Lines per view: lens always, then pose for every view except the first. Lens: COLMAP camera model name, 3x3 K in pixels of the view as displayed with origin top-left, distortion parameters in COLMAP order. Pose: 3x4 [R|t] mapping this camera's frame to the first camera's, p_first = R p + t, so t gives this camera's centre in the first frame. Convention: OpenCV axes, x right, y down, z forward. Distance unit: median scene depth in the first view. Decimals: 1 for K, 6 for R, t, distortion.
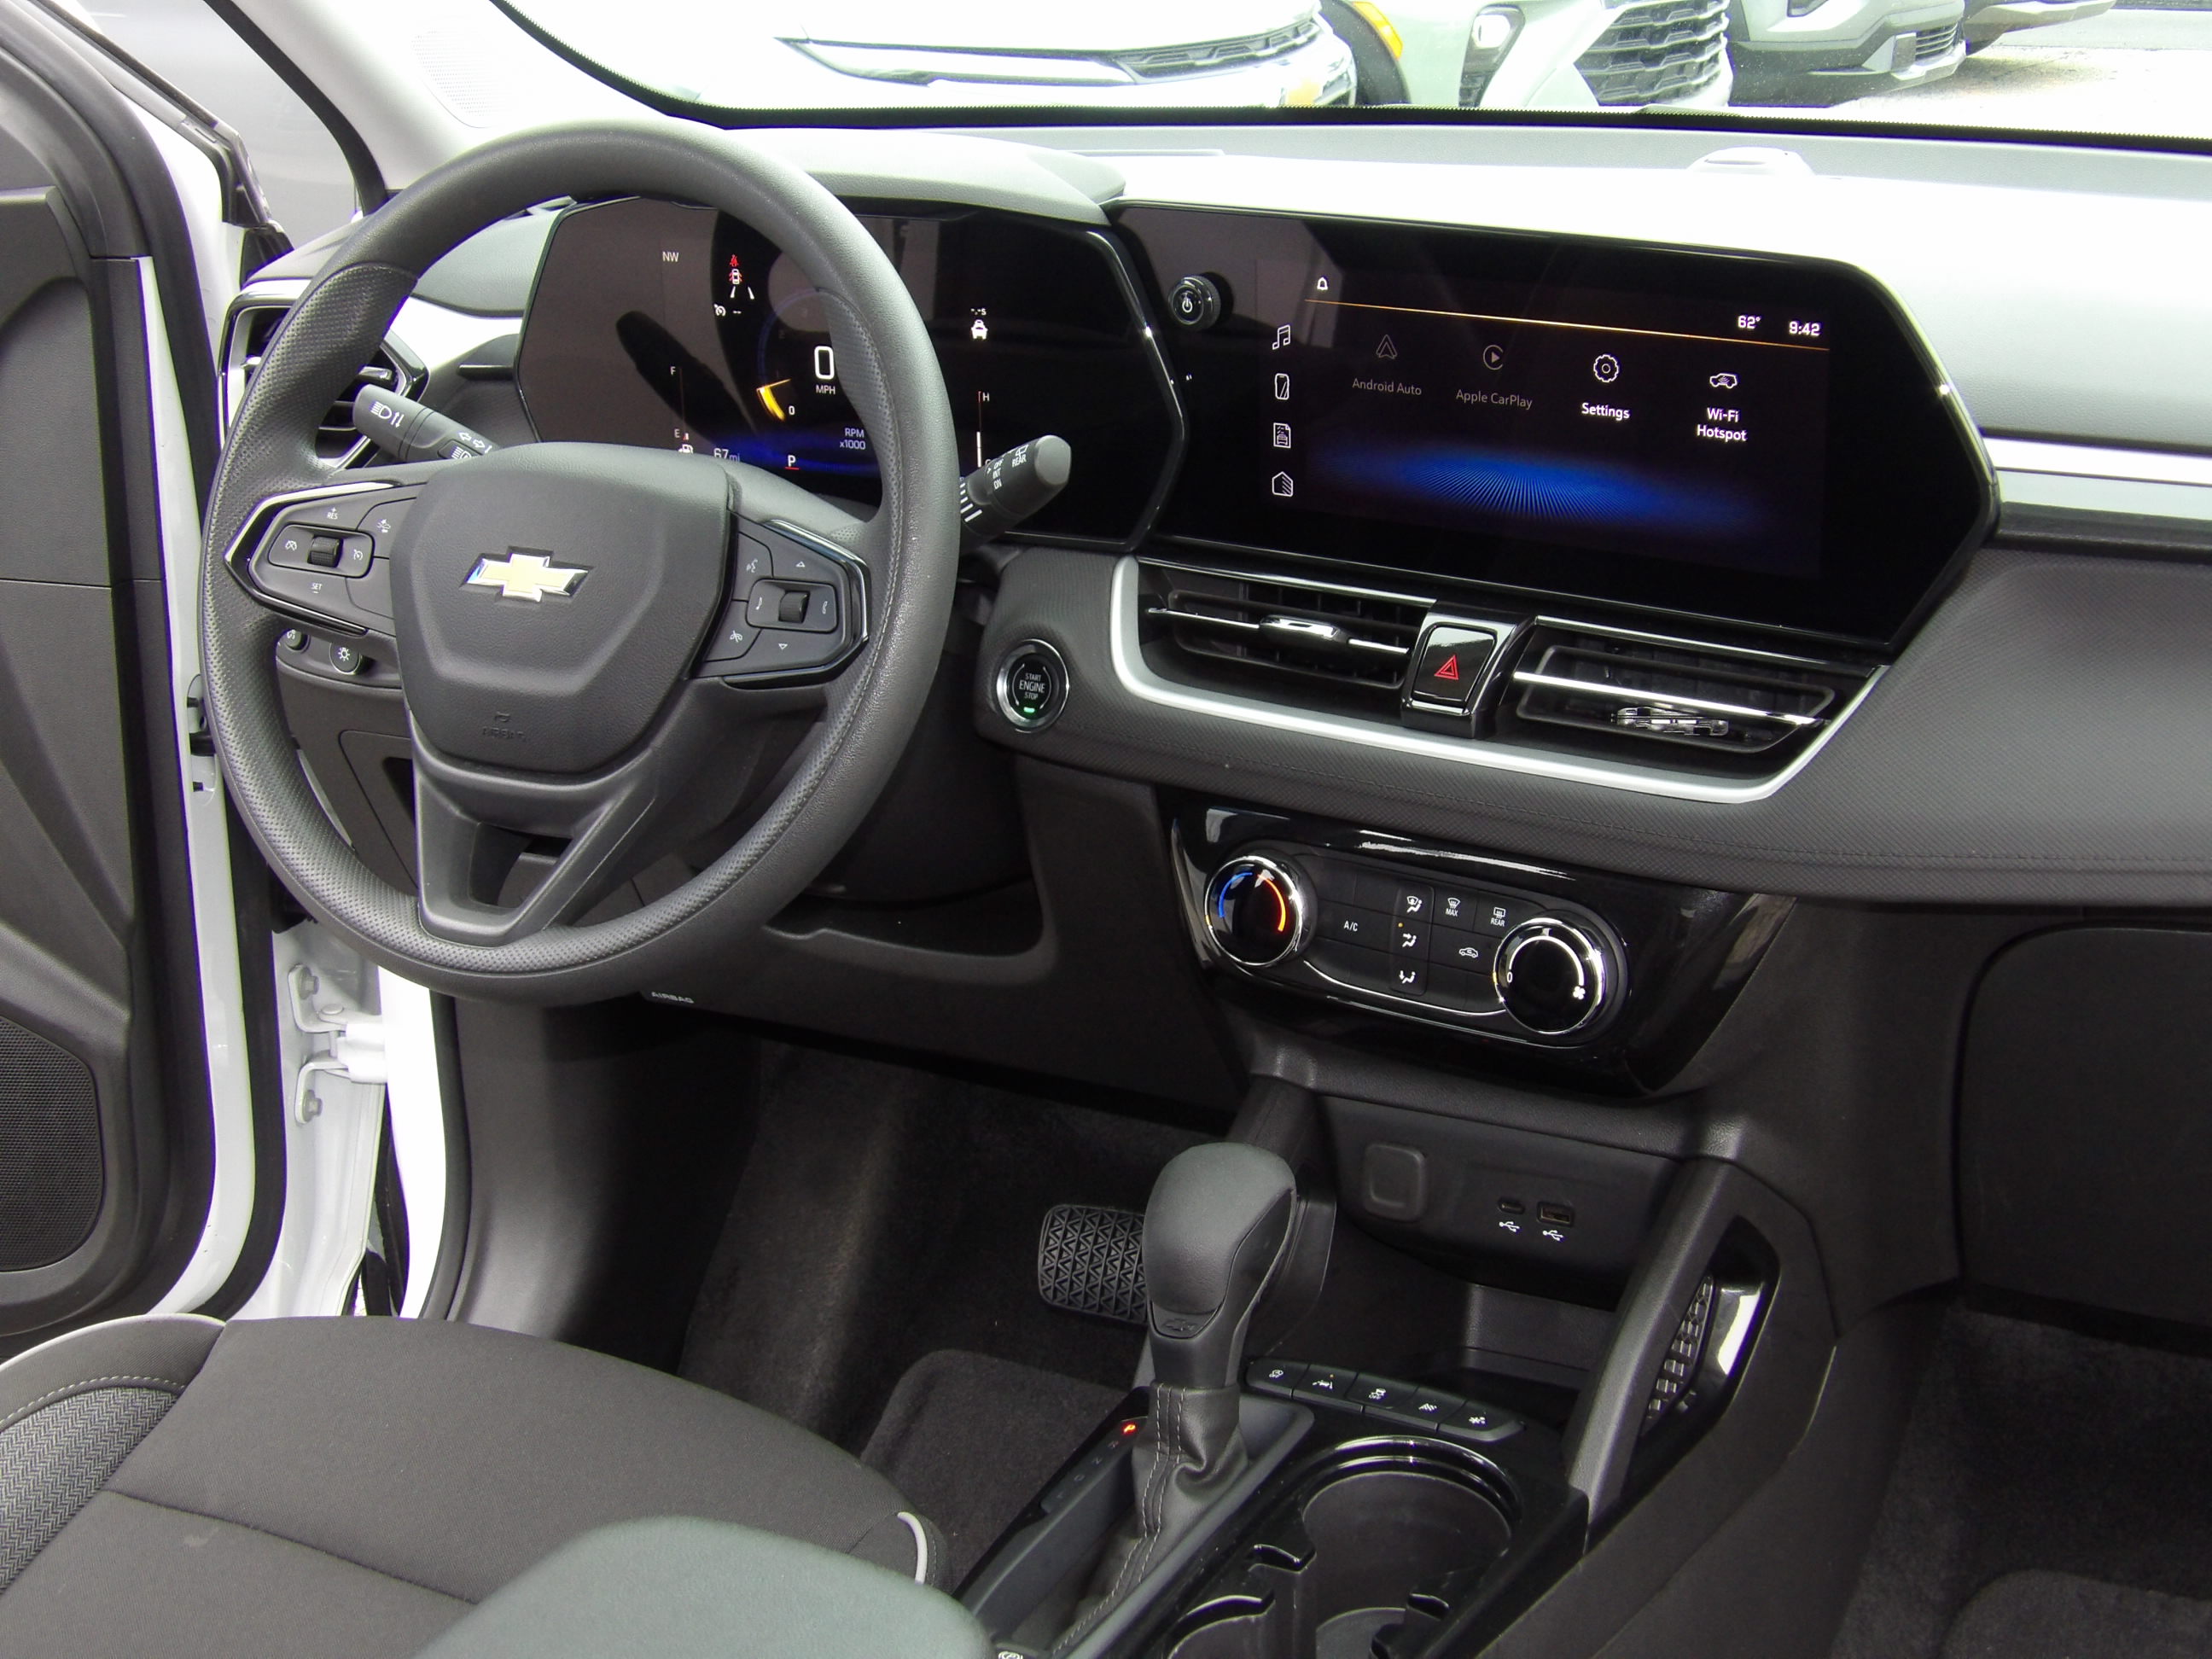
lens RADIAL K [[2966.4, 0, 1106.0], [0, 2966.4, 829.5], [0, 0, 1]] dist [-0.106673, -0.096810]
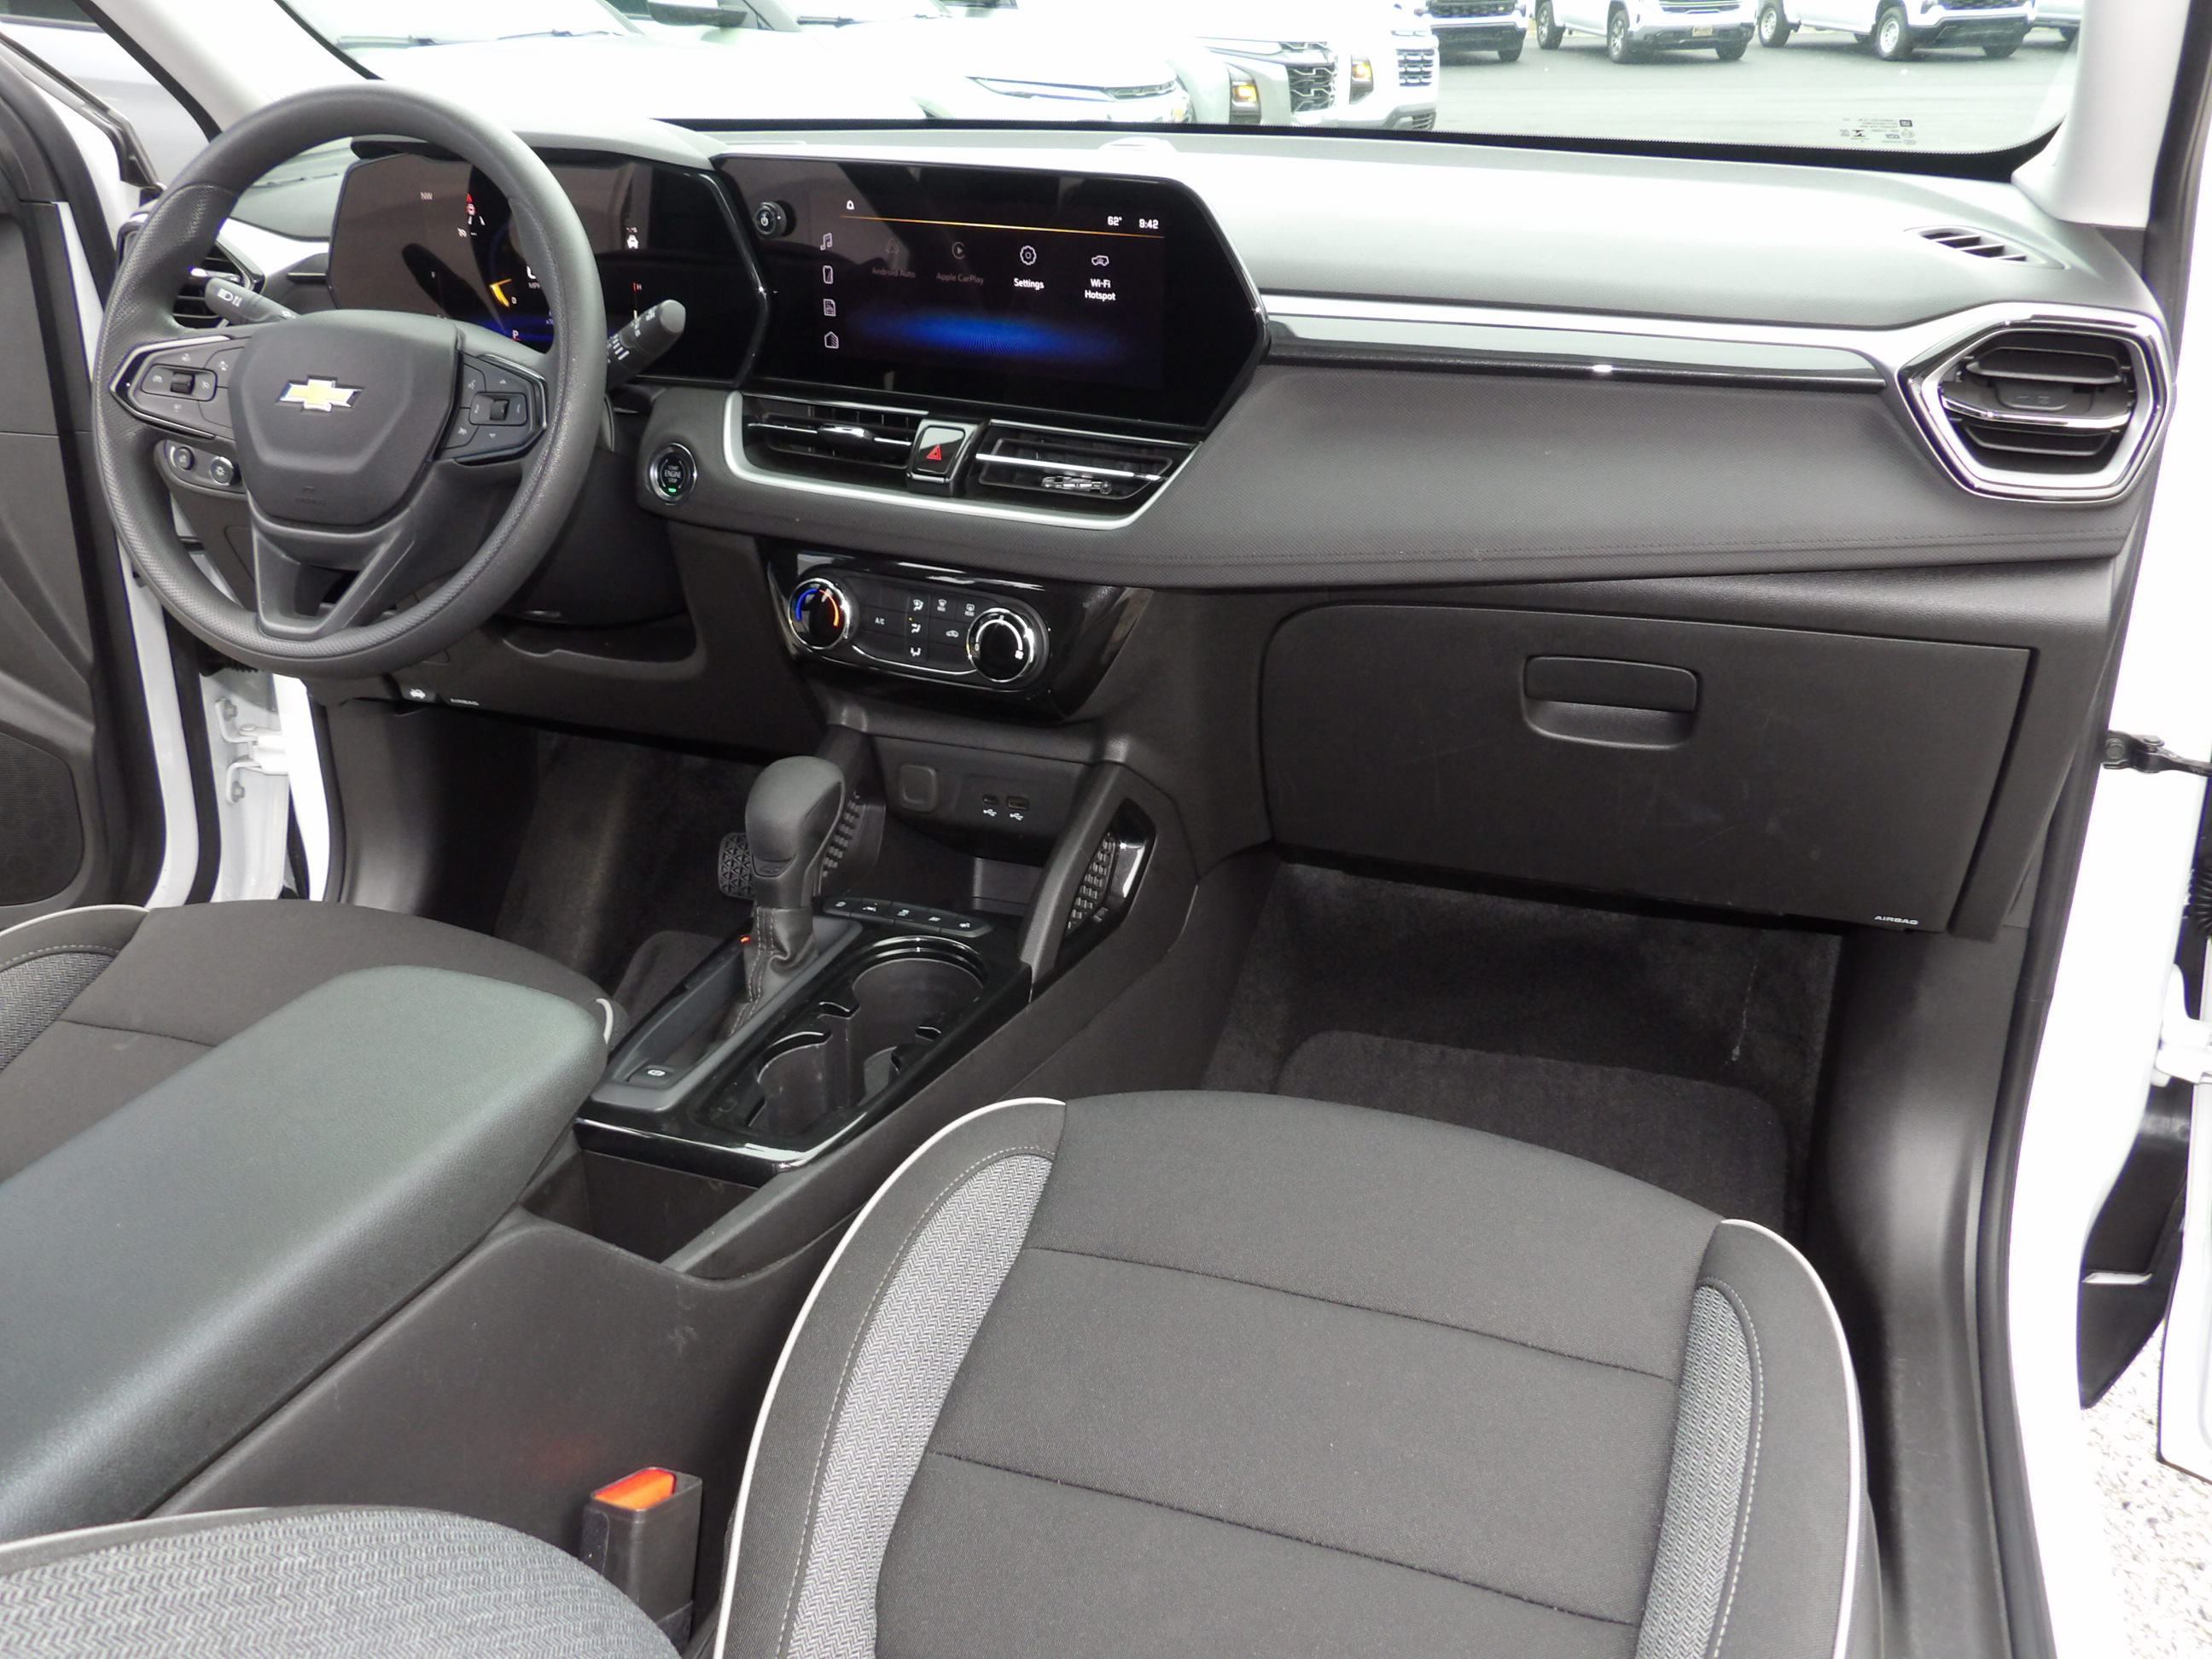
lens RADIAL K [[1827.9, 0, 1106.0], [0, 1827.9, 829.5], [0, 0, 1]] dist [-0.082079, 0.099551]
pose [[0.988170, -0.033202, 0.149728, 0.052278], [0.019429, 0.995520, 0.092531, 0.055289], [-0.152130, -0.088527, 0.984388, 0.016084]]
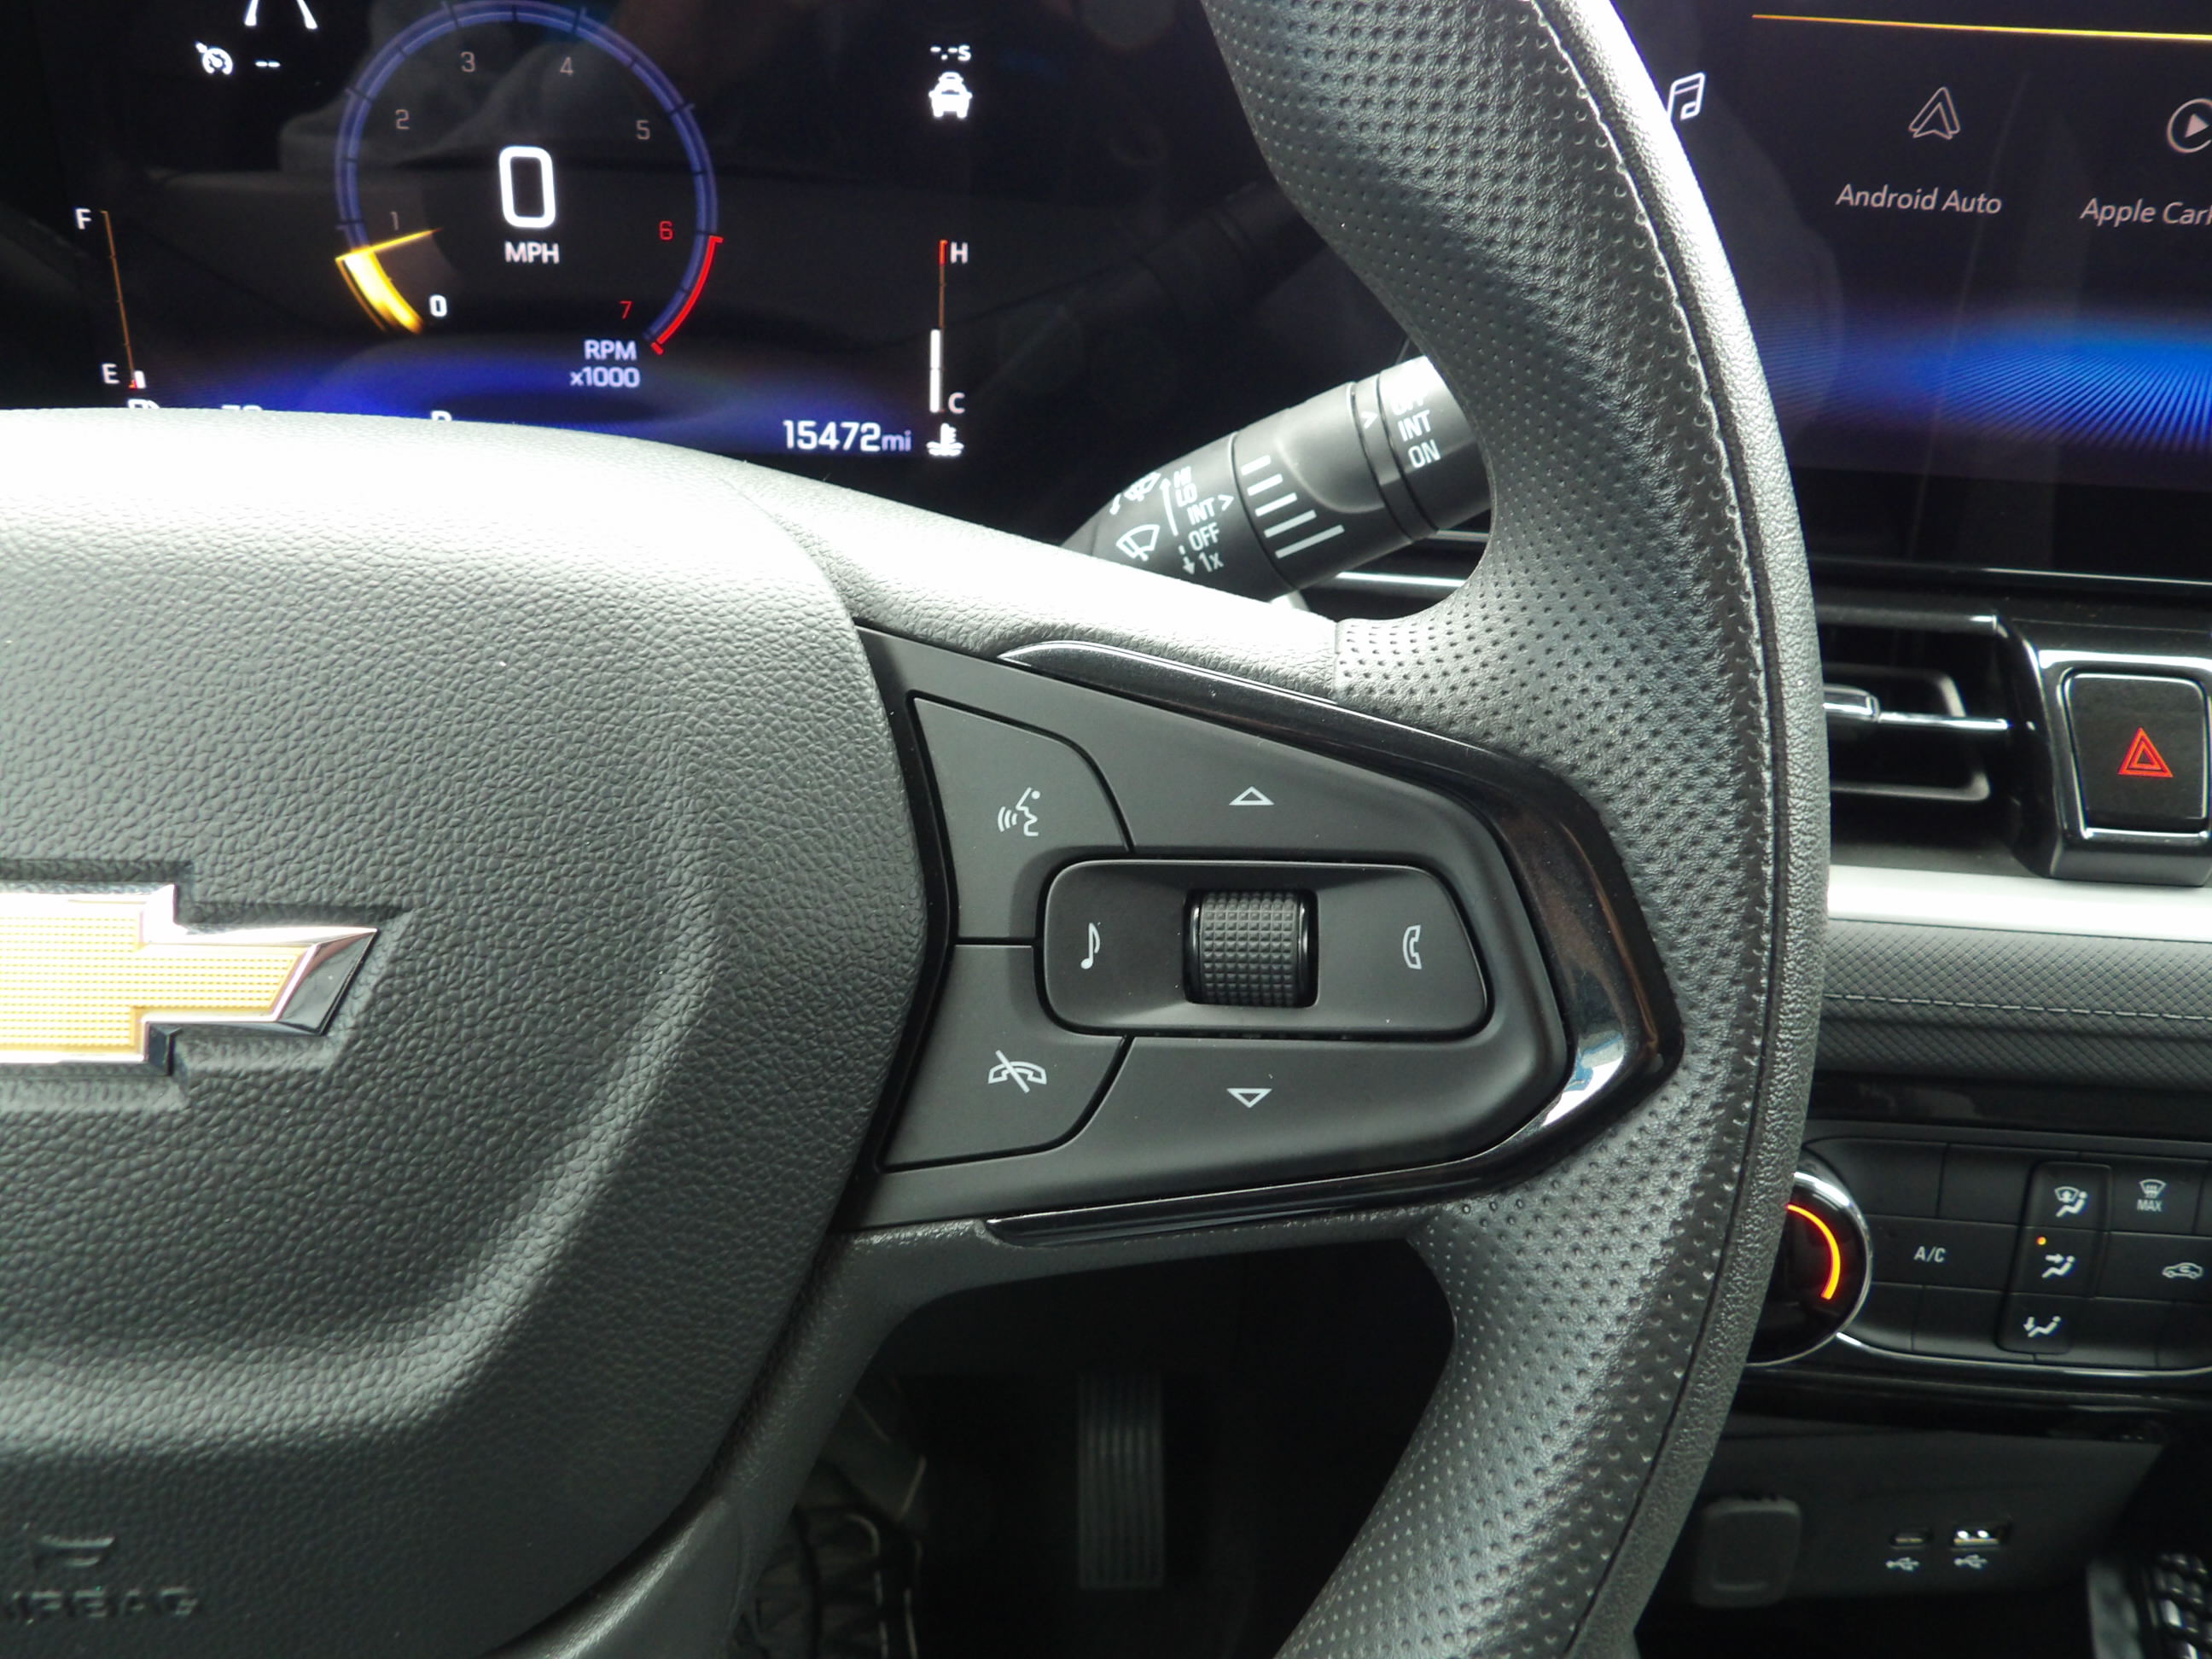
lens RADIAL K [[1933.0, 0, 1161.1], [0, 1933.0, 798.4], [0, 0, 1]] dist [-0.095299, 0.145461]
pose [[0.846035, -0.165133, 0.506908, -0.190049], [0.112433, 0.984701, 0.133129, -0.106938], [-0.521137, -0.055638, 0.851658, 0.783604]]
